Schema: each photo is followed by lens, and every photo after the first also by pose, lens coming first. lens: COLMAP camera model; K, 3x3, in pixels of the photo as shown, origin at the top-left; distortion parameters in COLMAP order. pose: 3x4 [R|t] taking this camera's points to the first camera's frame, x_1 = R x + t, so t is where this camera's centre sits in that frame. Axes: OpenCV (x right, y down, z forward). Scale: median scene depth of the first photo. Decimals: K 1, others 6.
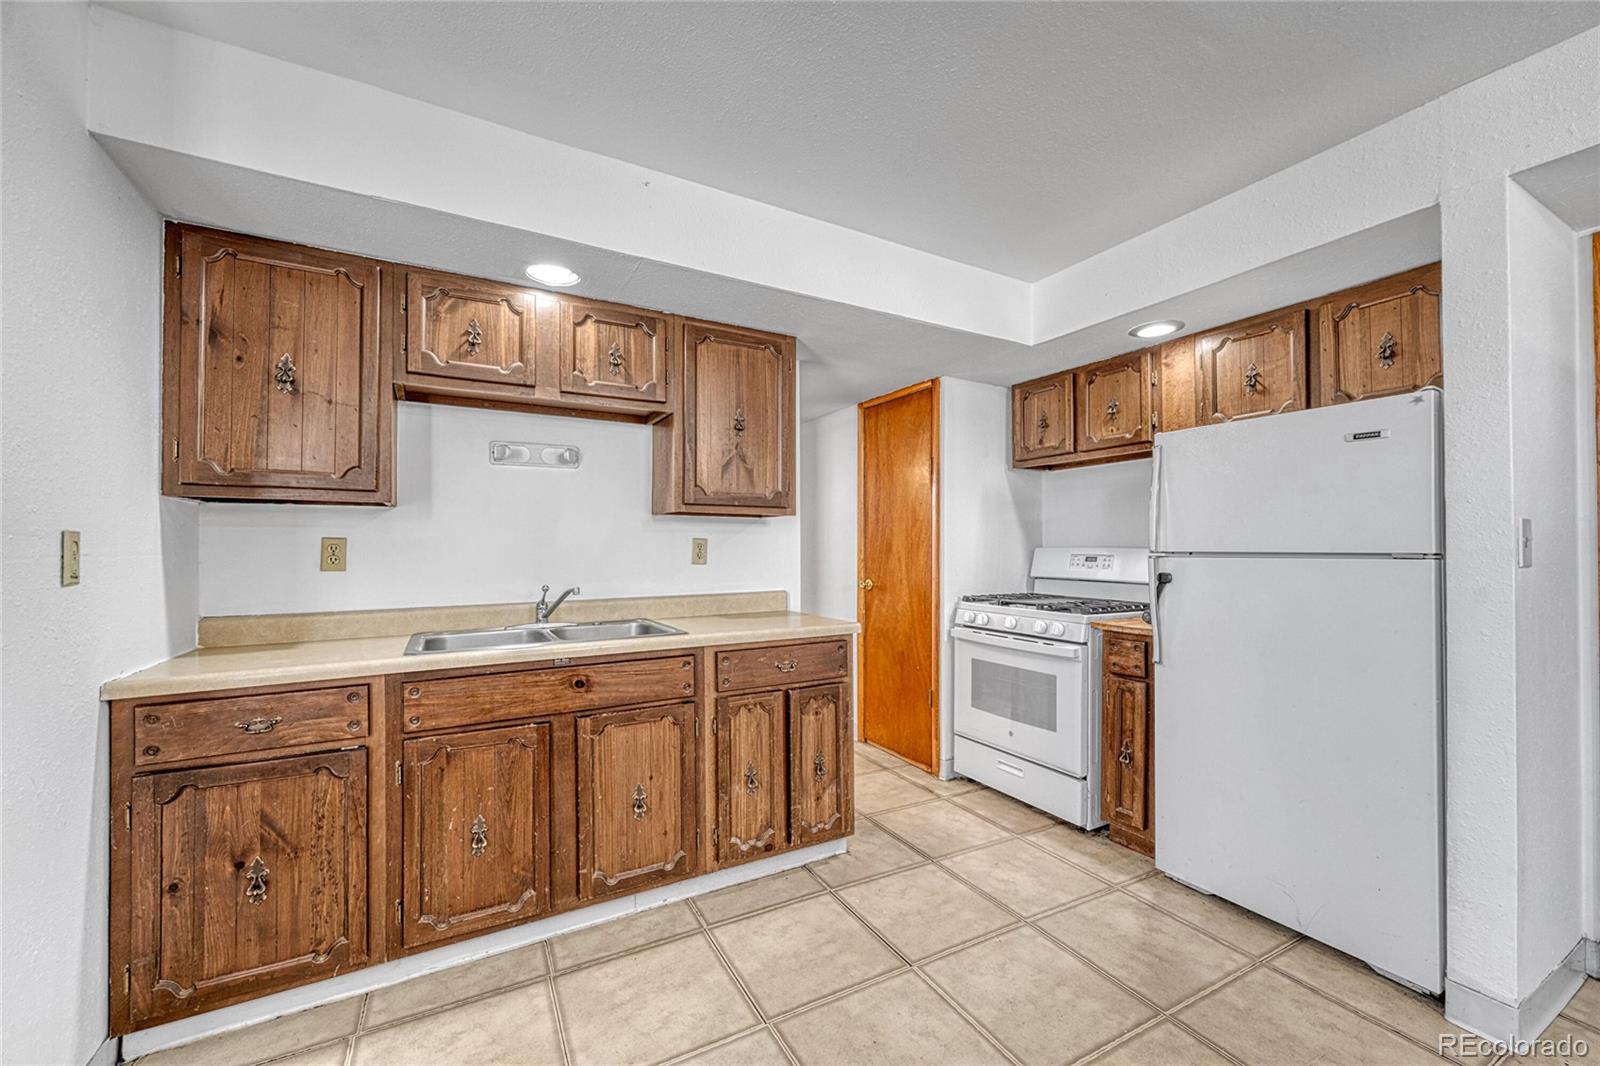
lens RADIAL K [[635.2, 0, 796.8], [0, 635.2, 542.5], [0, 0, 1]] dist [-0.000654, 0.000511]
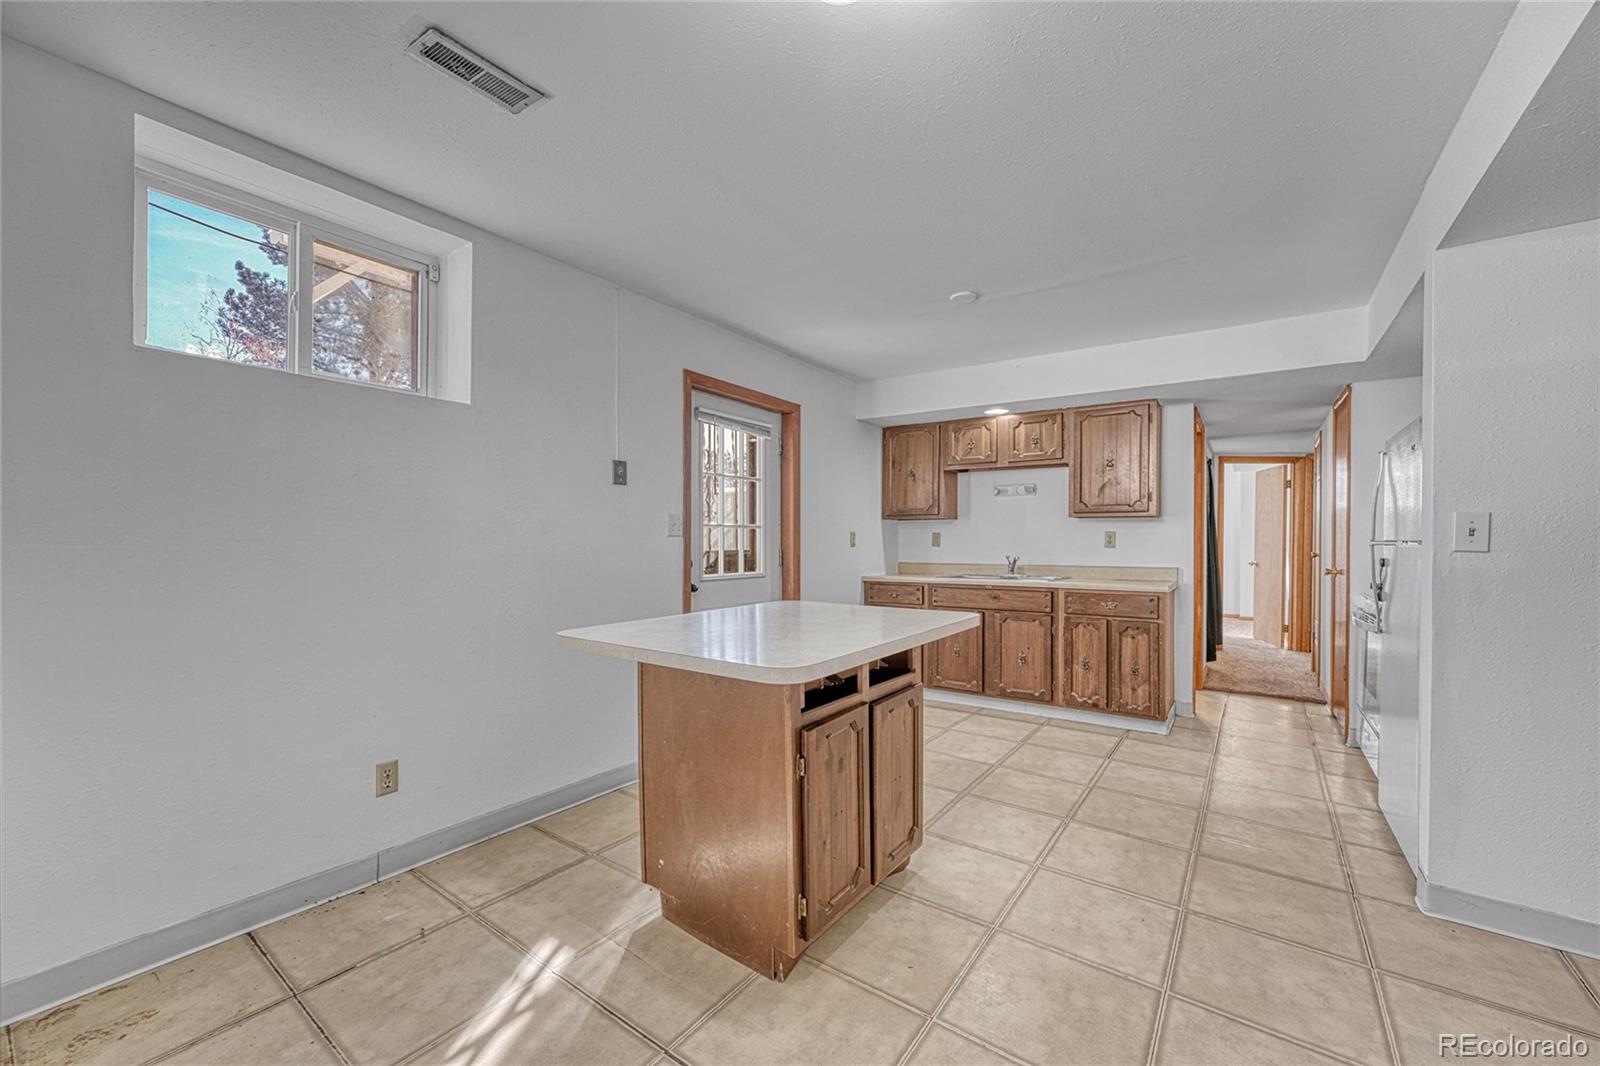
lens RADIAL K [[635.2, 0, 796.8], [0, 635.2, 542.5], [0, 0, 1]] dist [-0.000654, 0.000511]
pose [[0.432634, 0.007903, -0.901535, 1.252073], [-0.000041, 0.999962, 0.008746, 0.008712], [0.901570, -0.003747, 0.432618, -0.546292]]
